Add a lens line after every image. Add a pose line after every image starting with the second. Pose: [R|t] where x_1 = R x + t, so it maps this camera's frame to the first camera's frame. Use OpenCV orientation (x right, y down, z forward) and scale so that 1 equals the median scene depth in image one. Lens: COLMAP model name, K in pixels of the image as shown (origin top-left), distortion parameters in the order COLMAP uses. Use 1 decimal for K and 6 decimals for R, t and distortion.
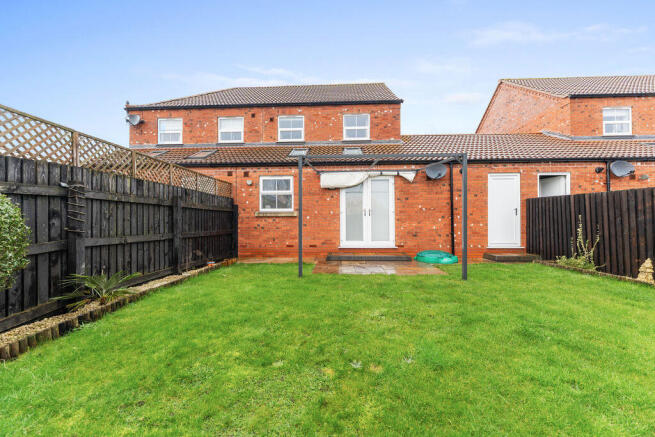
lens RADIAL K [[263.0, 0, 327.7], [0, 263.0, 219.4], [0, 0, 1]] dist [-0.001607, -0.000169]
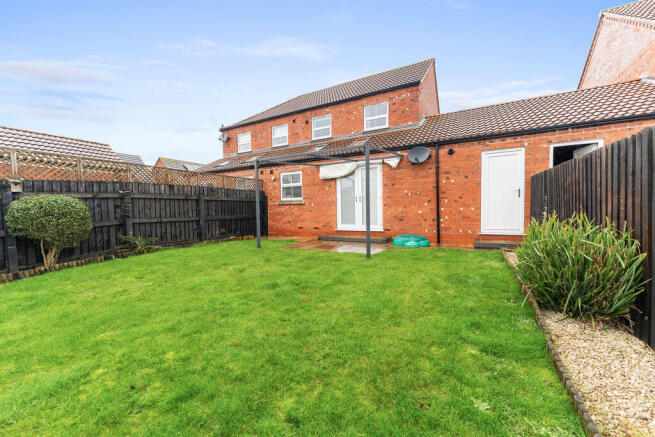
lens RADIAL K [[260.7, 0, 328.7], [0, 260.7, 217.6], [0, 0, 1]] dist [0.000596, -0.000166]
pose [[0.897152, 0.002078, -0.441717, 0.522324], [0.018303, 0.998955, 0.041873, 0.004503], [0.441343, -0.045652, 0.896177, -0.040567]]
